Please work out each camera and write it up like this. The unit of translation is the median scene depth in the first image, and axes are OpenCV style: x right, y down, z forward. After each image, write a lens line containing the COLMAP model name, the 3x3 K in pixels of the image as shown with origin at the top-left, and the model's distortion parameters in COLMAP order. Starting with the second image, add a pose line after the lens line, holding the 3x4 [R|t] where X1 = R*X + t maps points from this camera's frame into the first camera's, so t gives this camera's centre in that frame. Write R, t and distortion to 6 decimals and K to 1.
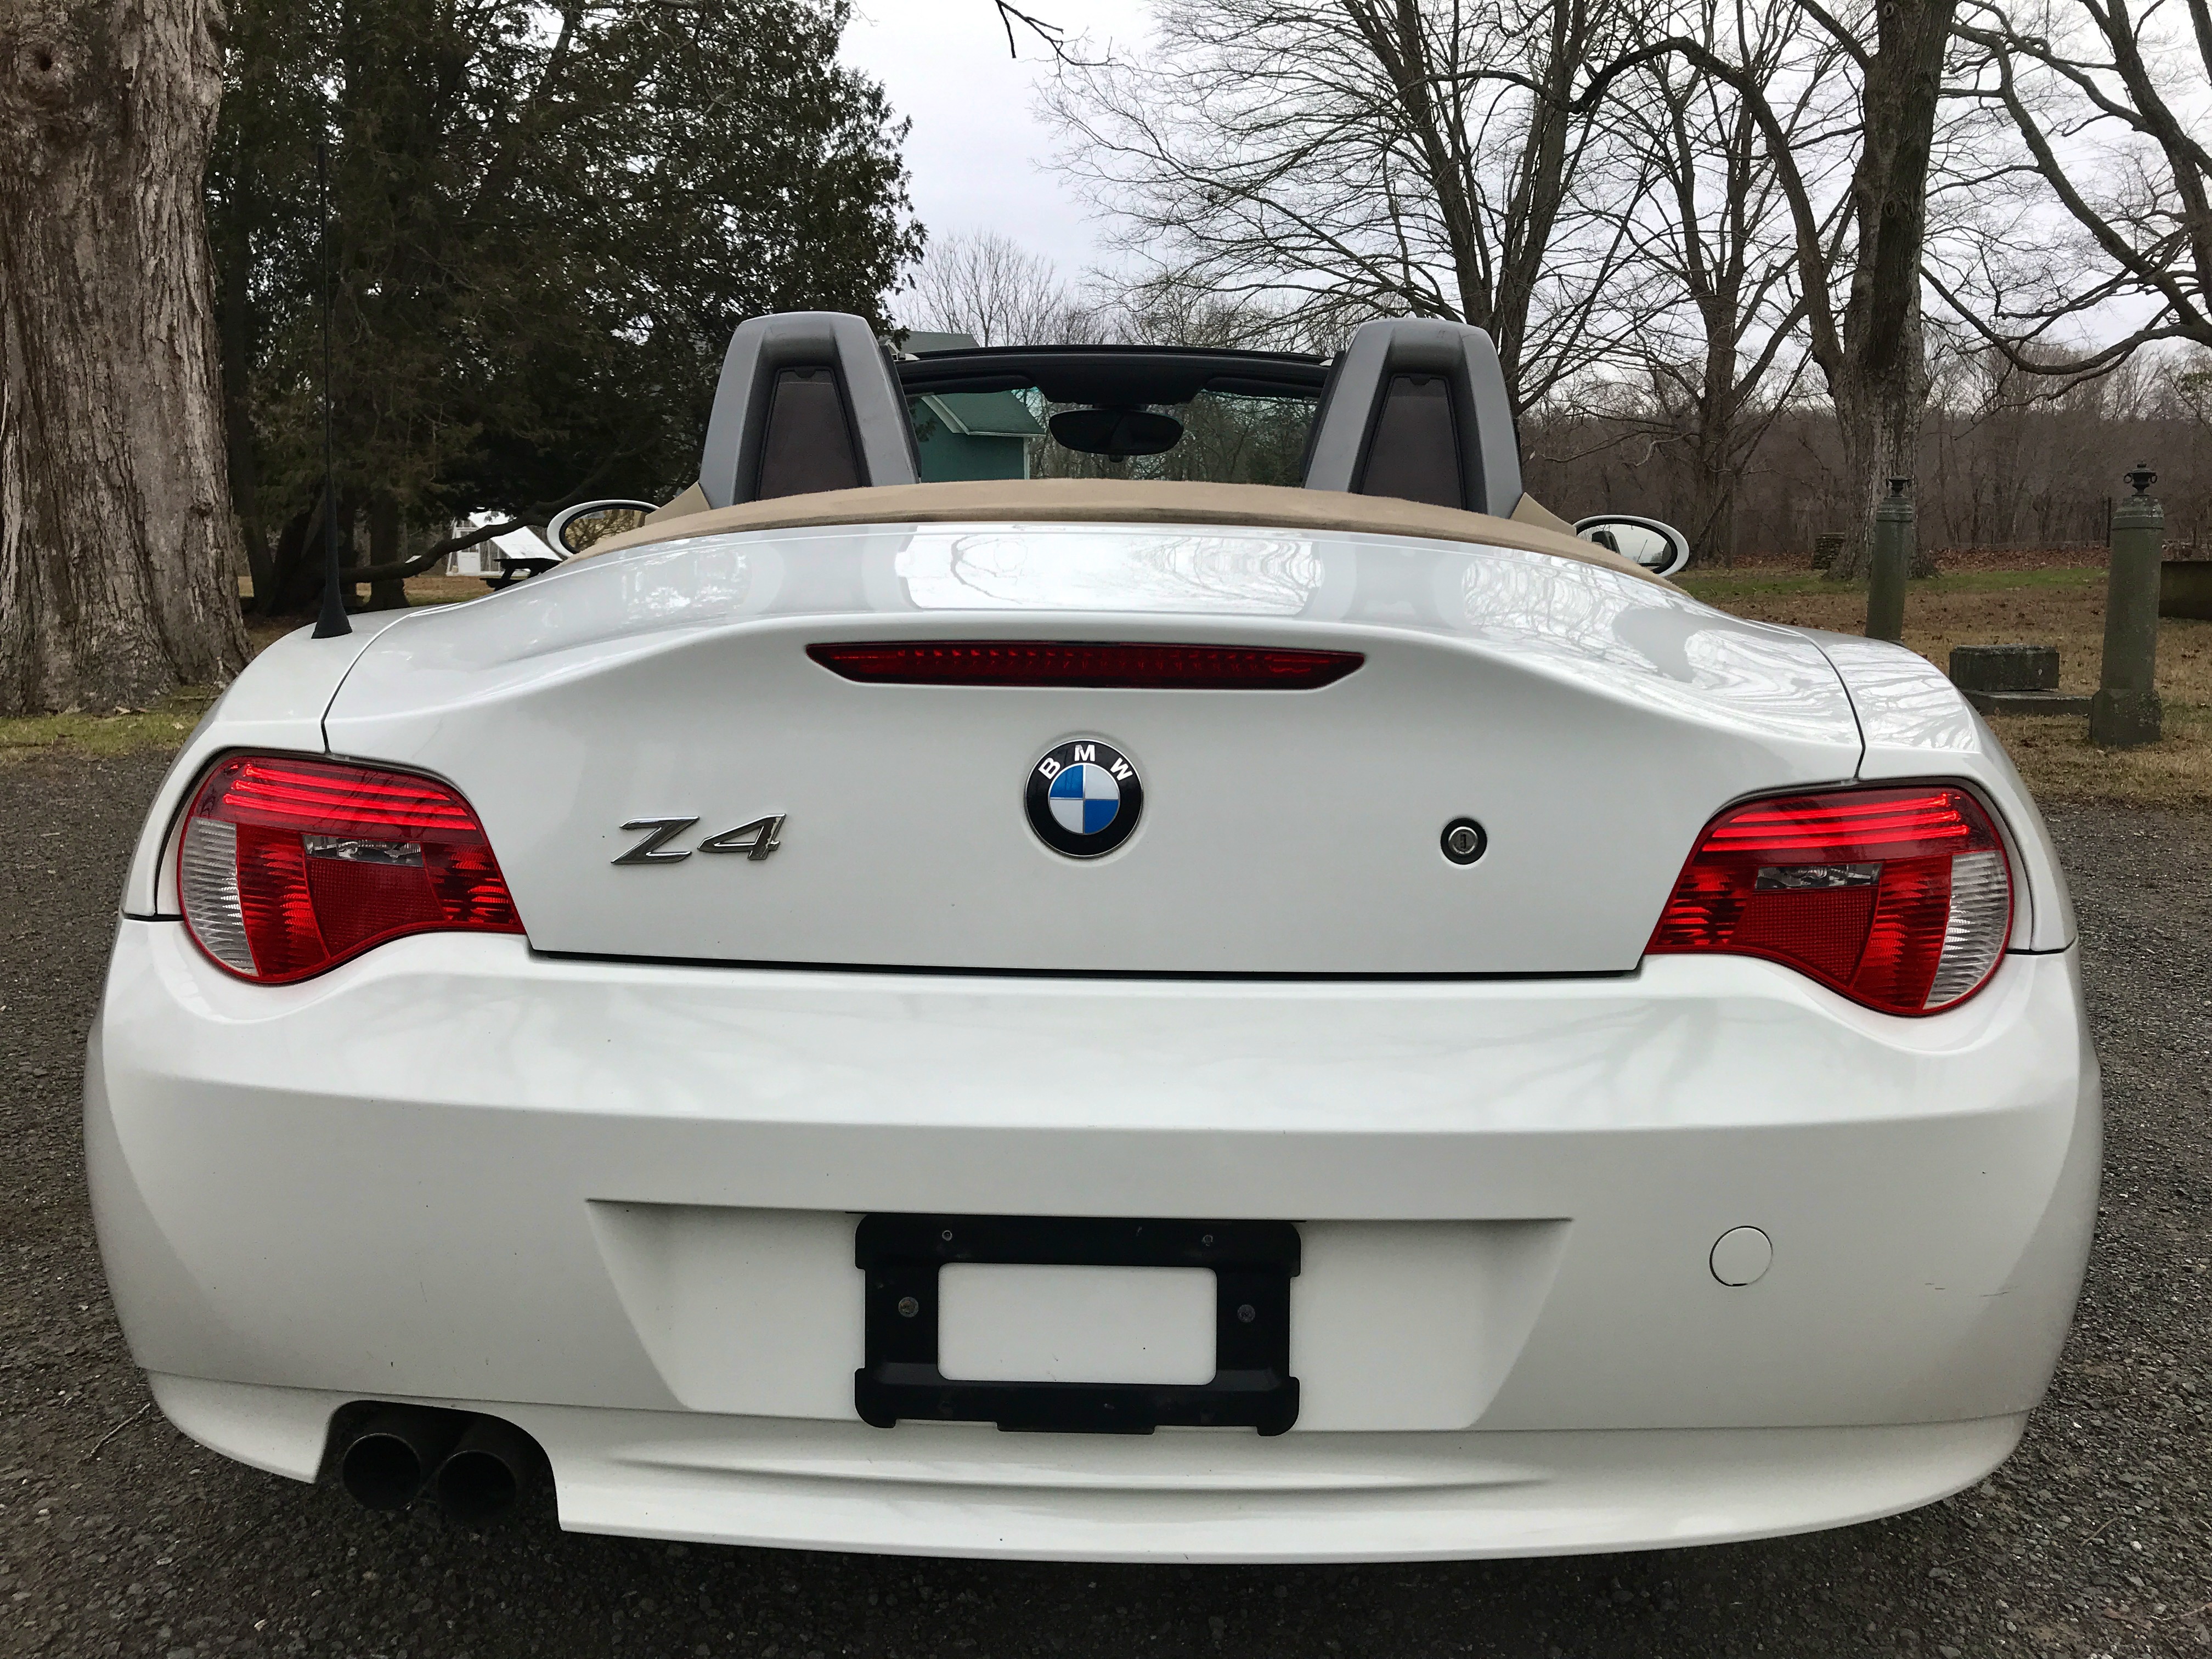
lens RADIAL K [[1807.5, 0, 1099.4], [0, 1807.5, 788.4], [0, 0, 1]] dist [0.005567, -0.016100]
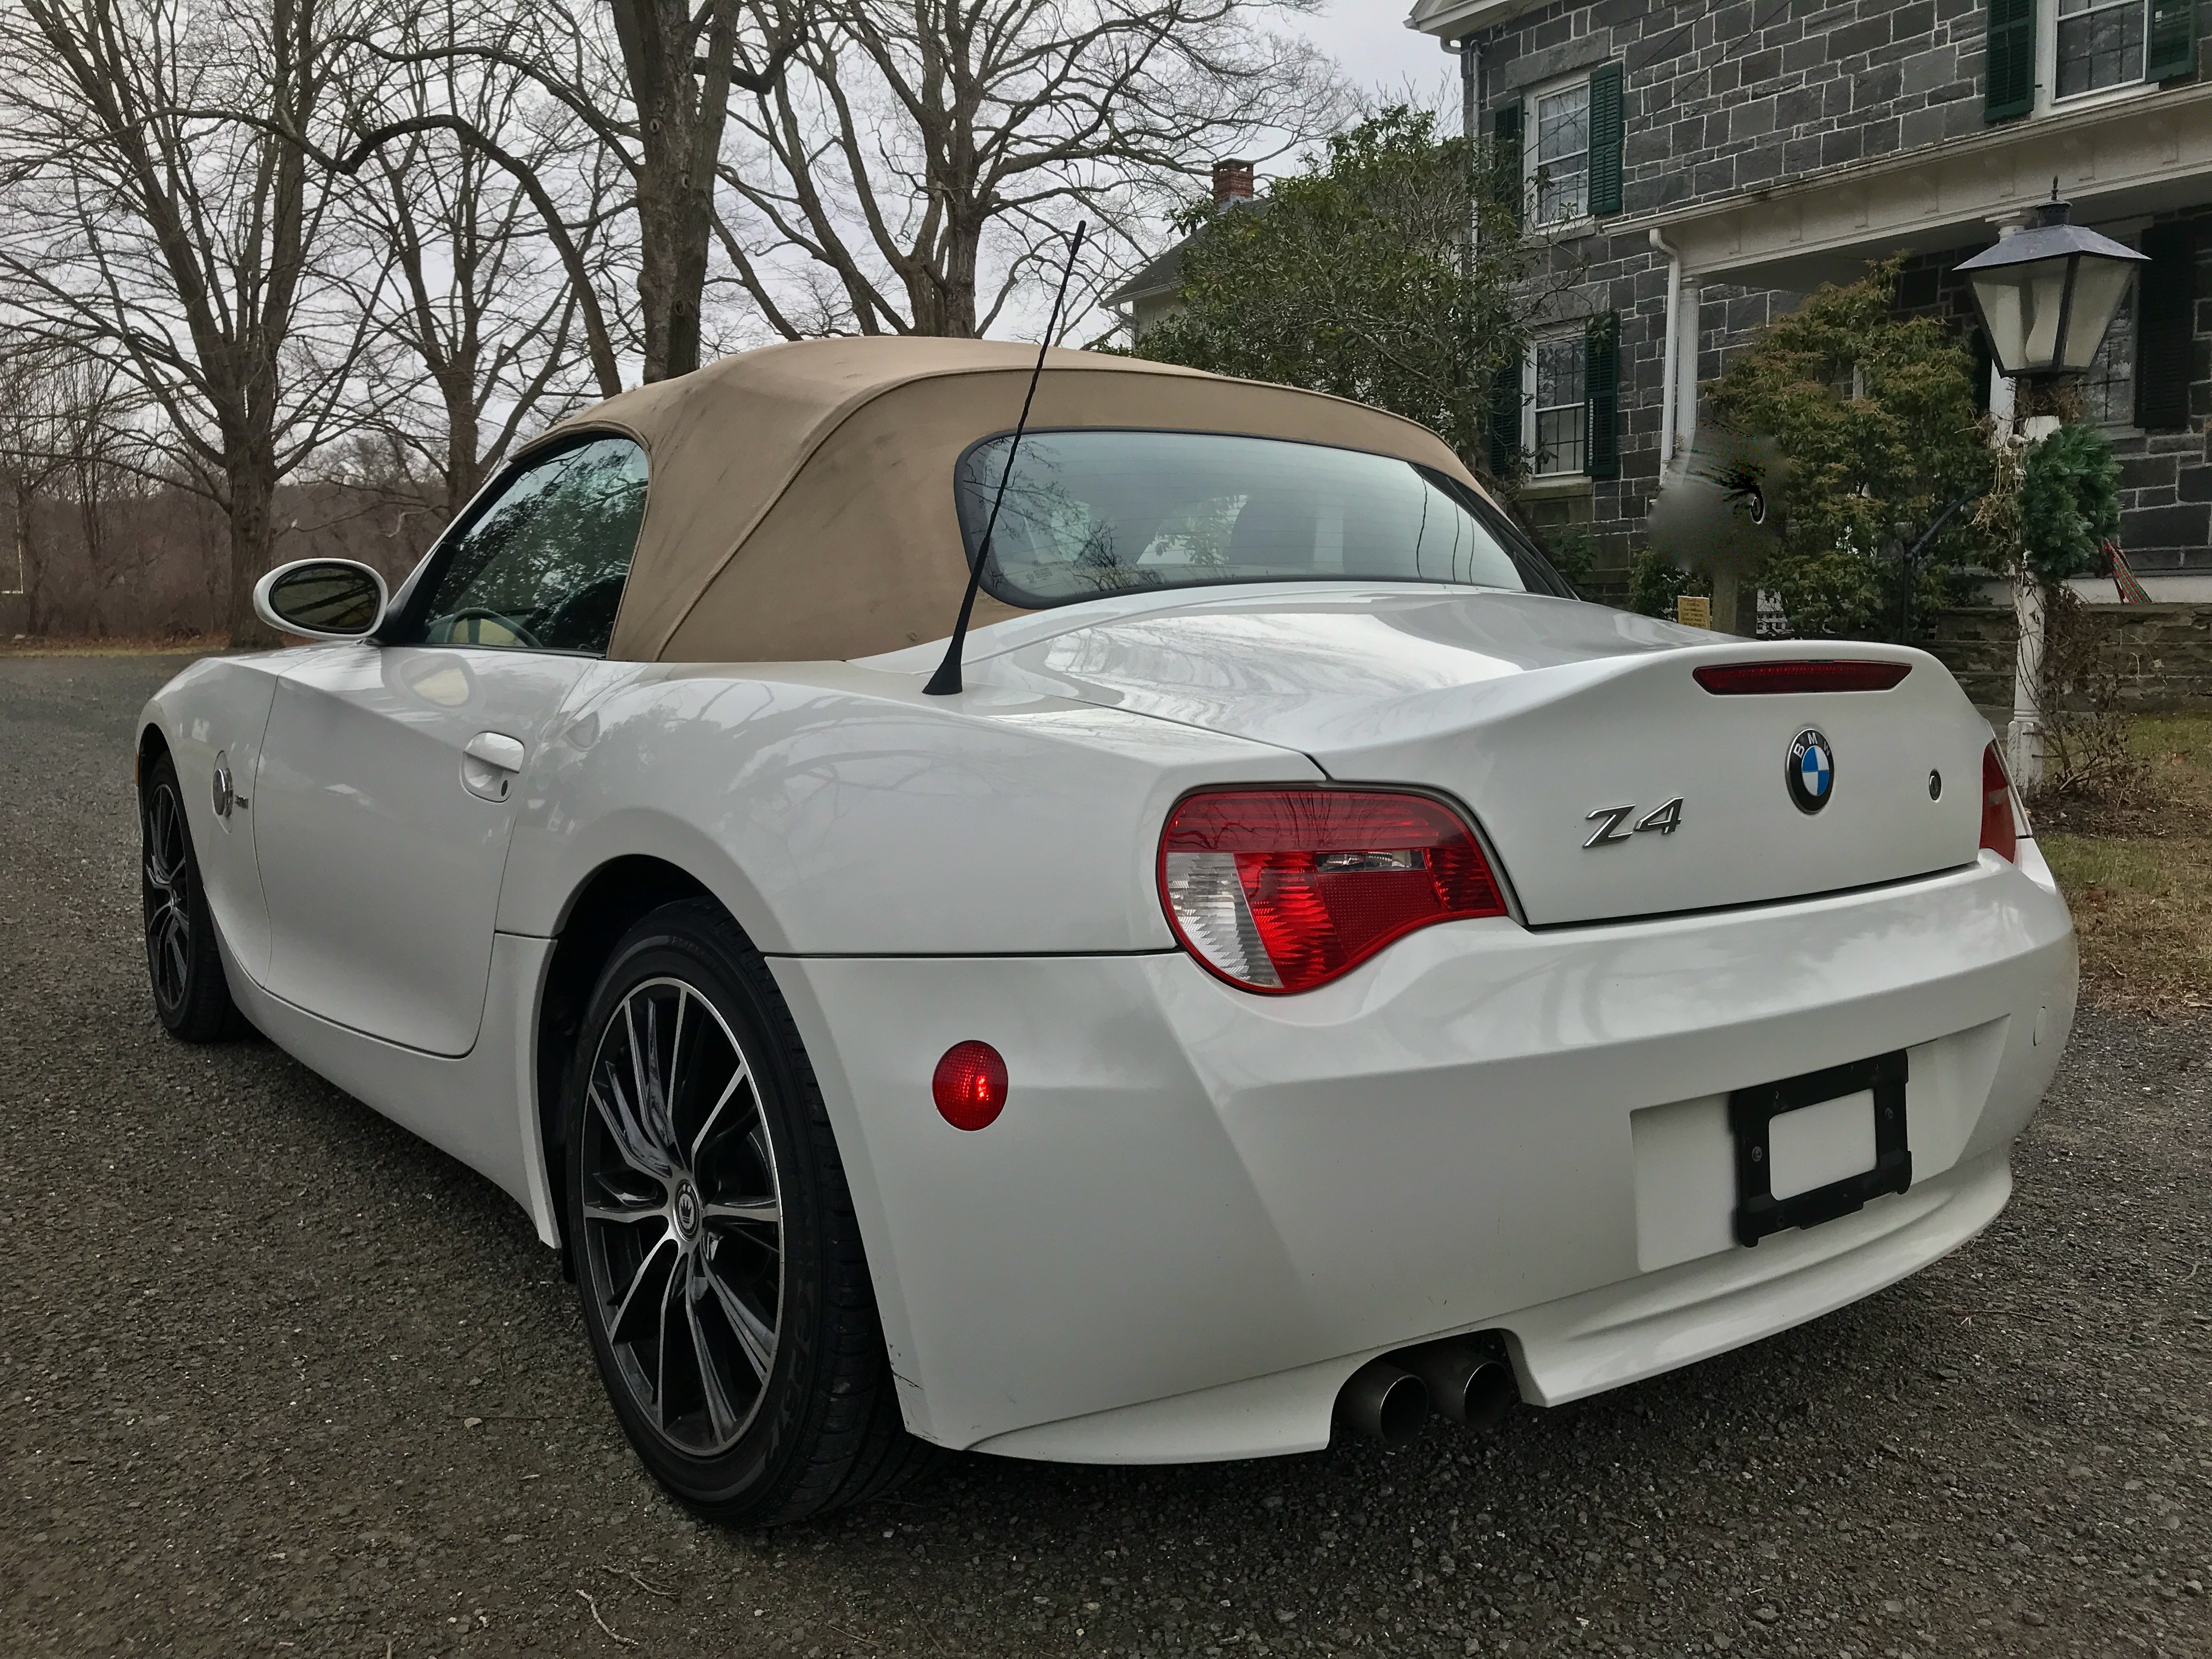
lens RADIAL K [[1783.5, 0, 1100.9], [0, 1783.5, 819.3], [0, 0, 1]] dist [0.007825, 0.001062]
pose [[0.777226, -0.073661, 0.624895, -0.168748], [0.086422, 0.996209, 0.009941, -0.002402], [-0.623258, 0.046278, 0.780646, 0.032360]]
